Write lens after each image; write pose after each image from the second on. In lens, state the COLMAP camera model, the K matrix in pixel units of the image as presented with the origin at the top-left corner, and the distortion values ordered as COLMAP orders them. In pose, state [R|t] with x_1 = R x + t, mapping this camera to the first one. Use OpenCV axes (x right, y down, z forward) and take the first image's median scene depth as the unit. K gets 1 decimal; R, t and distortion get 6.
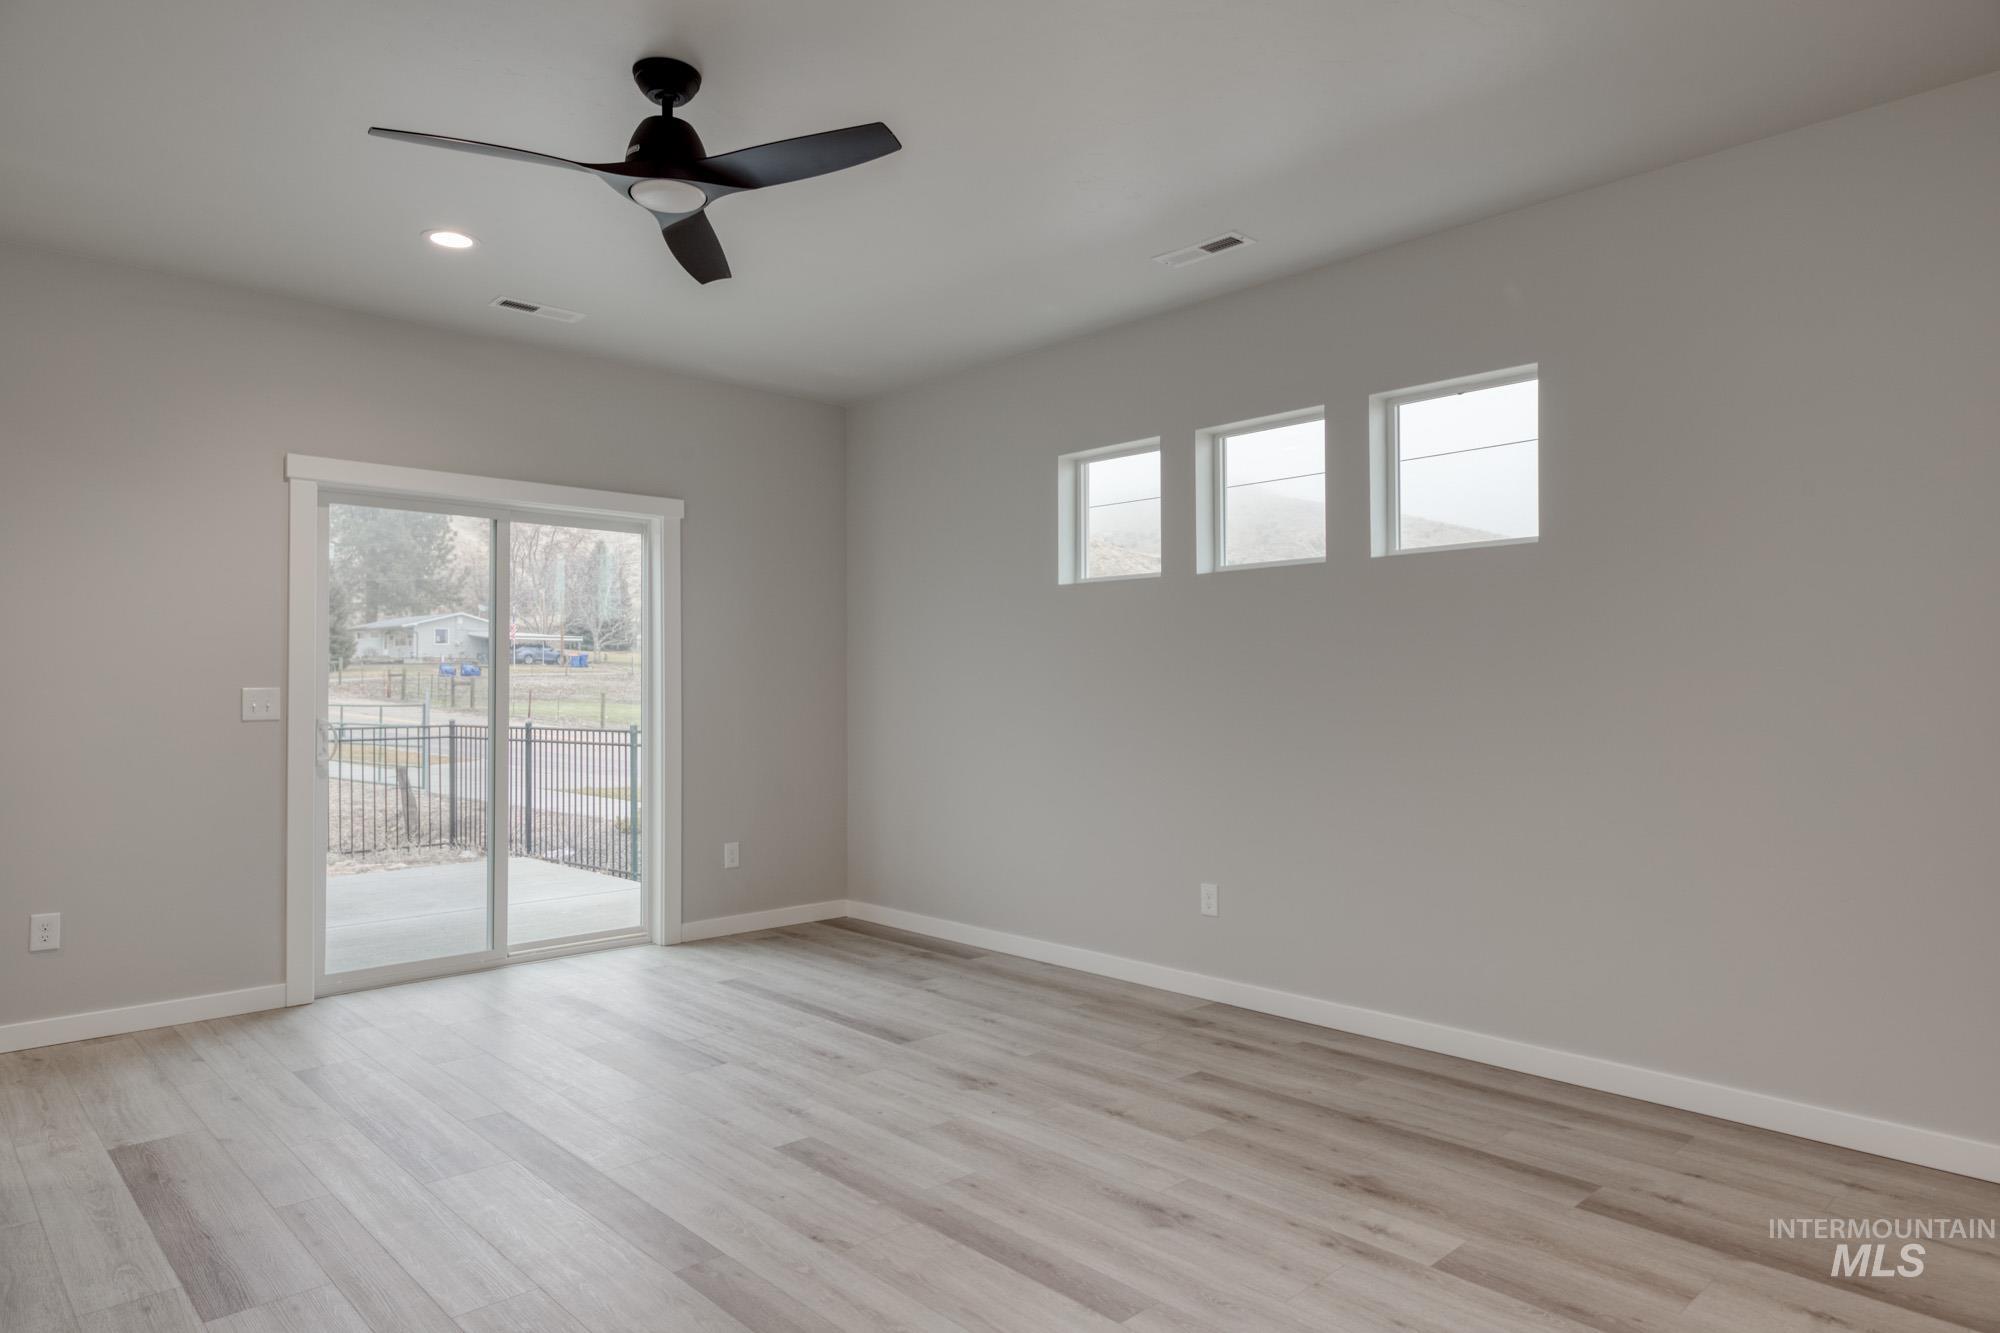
lens RADIAL K [[1209.3, 0, 984.3], [0, 1209.3, 678.7], [0, 0, 1]] dist [0.019436, -0.001521]
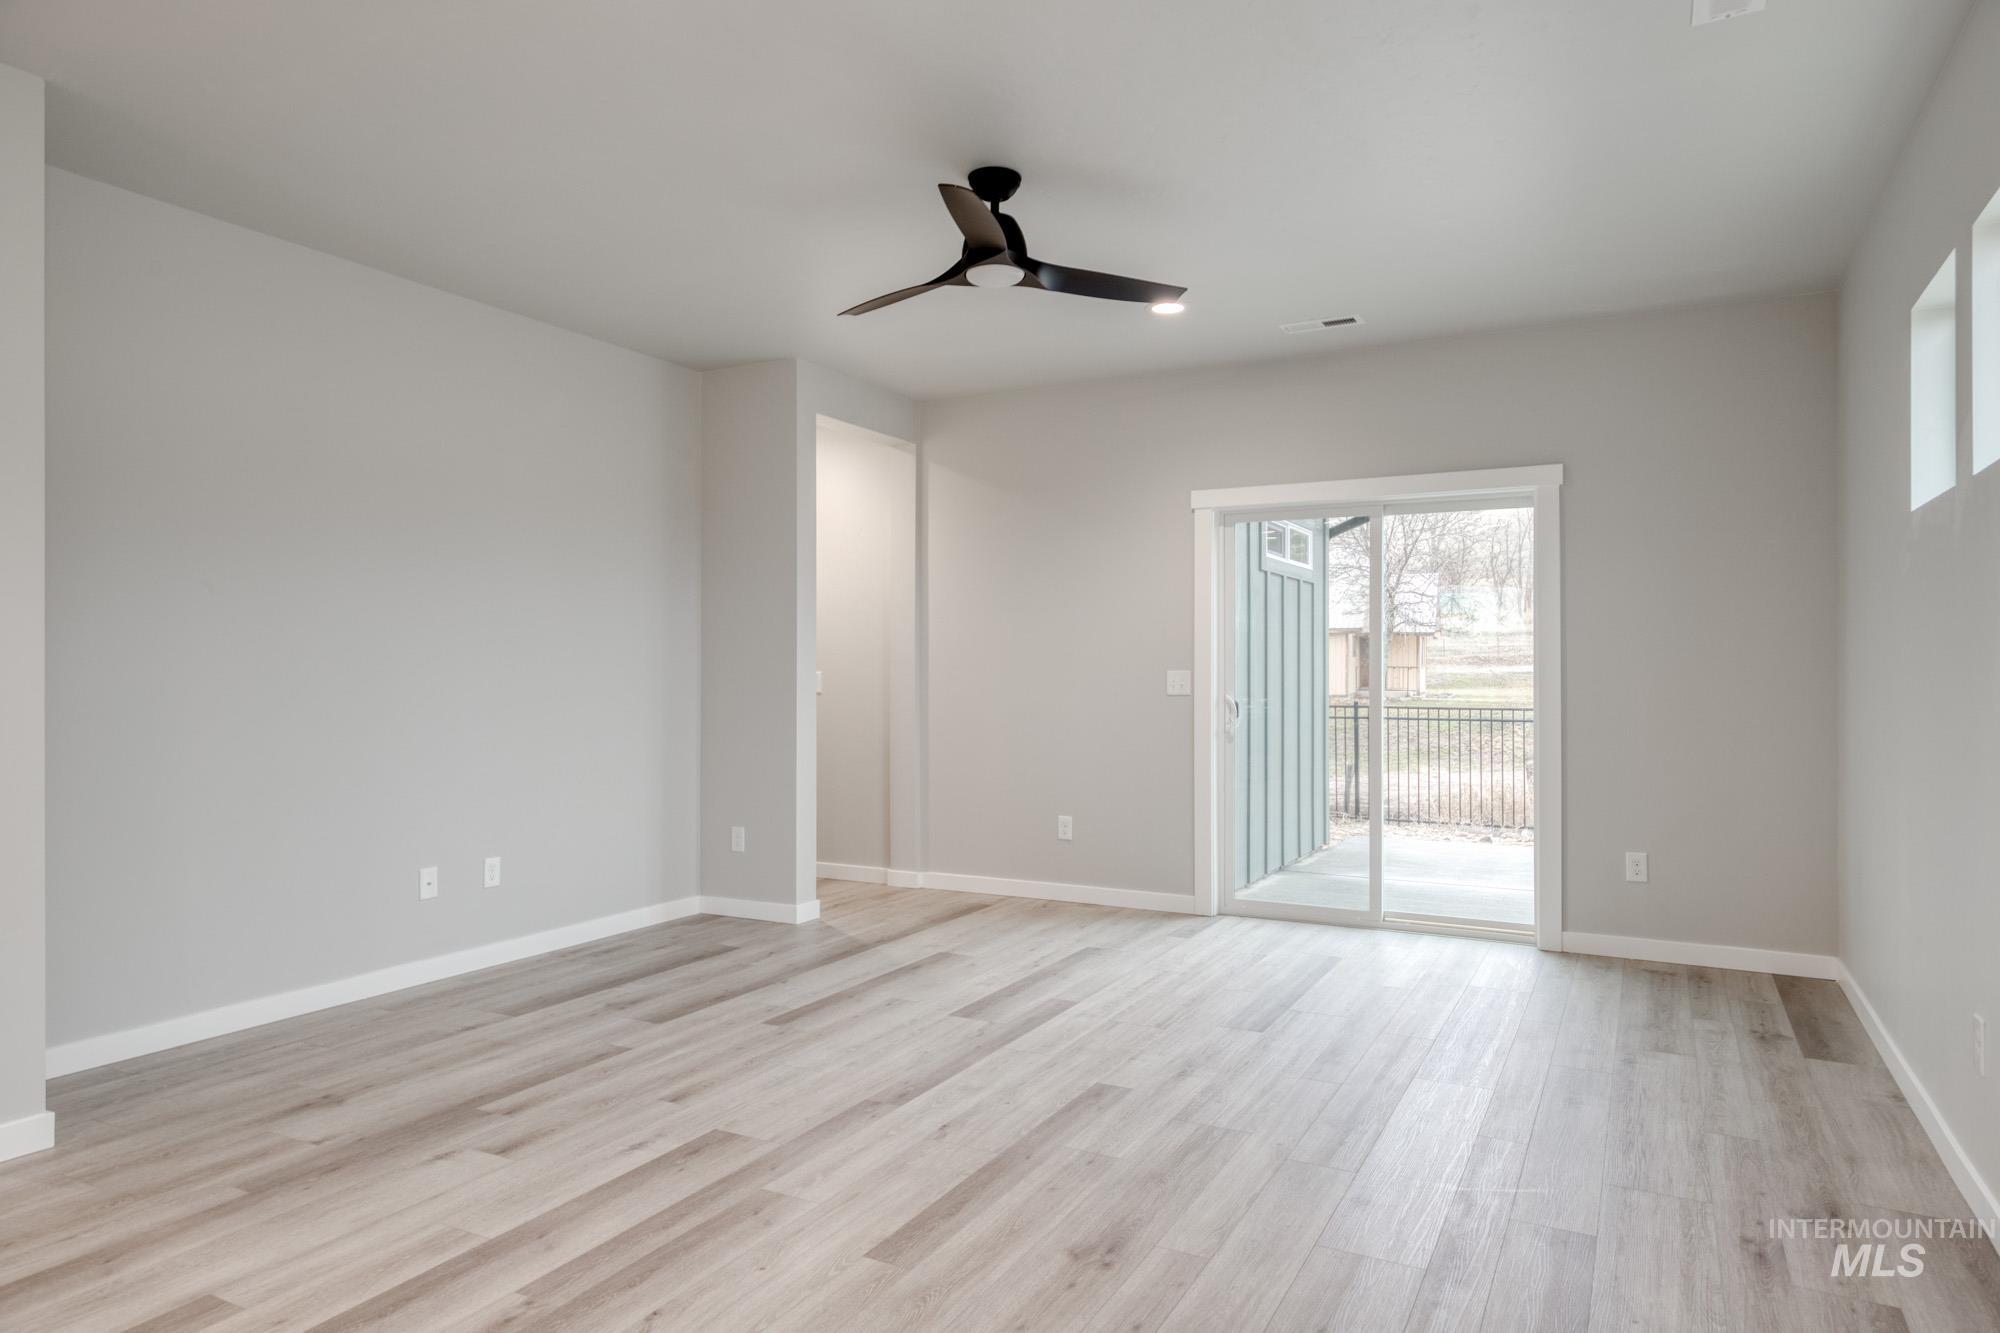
lens RADIAL K [[1206.8, 0, 1000.0], [0, 1206.8, 666.5], [0, 0, 1]] dist [0.019306, -0.000732]
pose [[0.322518, -0.002202, -0.946561, 0.573639], [0.007459, 0.999972, 0.000215, 0.001010], [0.946534, -0.007129, 0.322525, 0.373393]]
